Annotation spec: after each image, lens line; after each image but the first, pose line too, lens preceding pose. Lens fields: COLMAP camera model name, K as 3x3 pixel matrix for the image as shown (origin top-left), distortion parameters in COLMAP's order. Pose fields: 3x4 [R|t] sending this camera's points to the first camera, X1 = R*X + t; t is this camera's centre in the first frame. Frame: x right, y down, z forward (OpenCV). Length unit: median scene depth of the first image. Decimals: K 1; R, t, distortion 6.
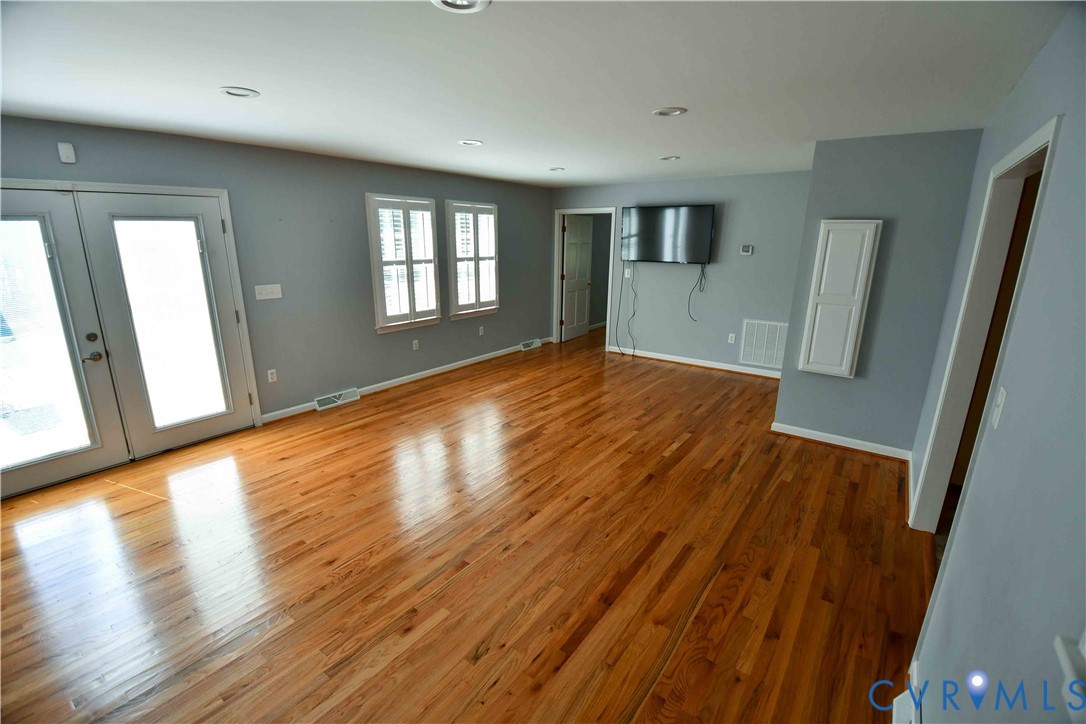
lens RADIAL K [[480.4, 0, 538.6], [0, 480.4, 363.4], [0, 0, 1]] dist [-0.019202, -0.003448]
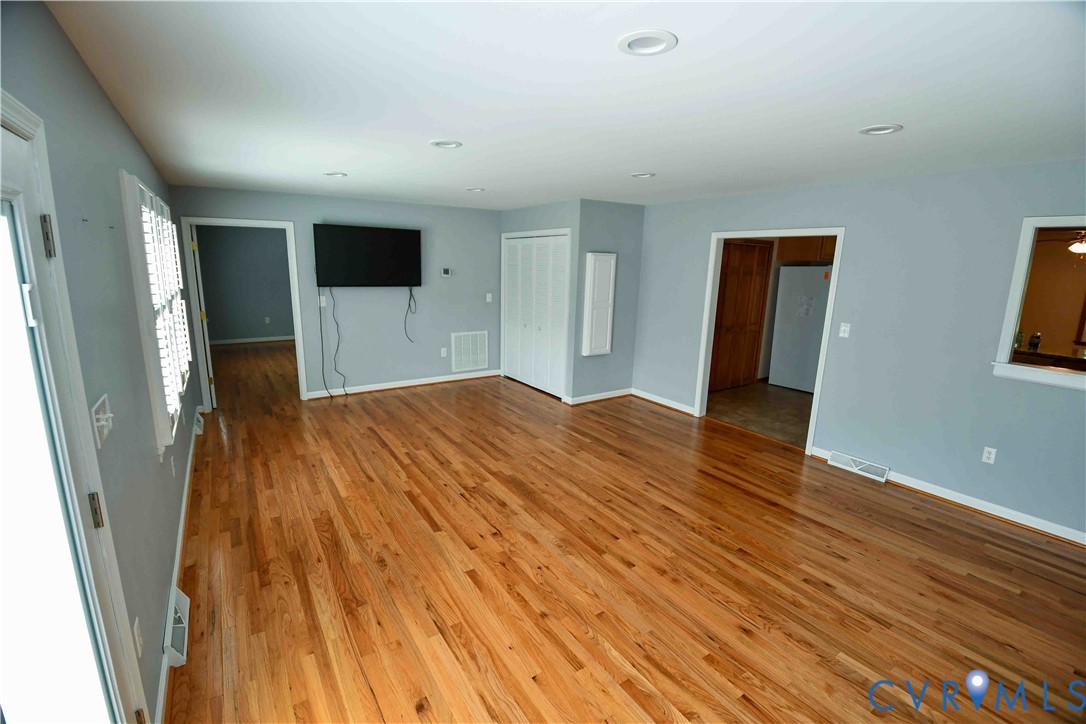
lens RADIAL K [[480.4, 0, 538.5], [0, 480.4, 362.6], [0, 0, 1]] dist [-0.019202, -0.003448]
pose [[0.345029, -0.201608, 0.916684, -0.718921], [0.228717, 0.965277, 0.126208, -0.156972], [-0.910298, 0.166116, 0.379160, 0.513282]]
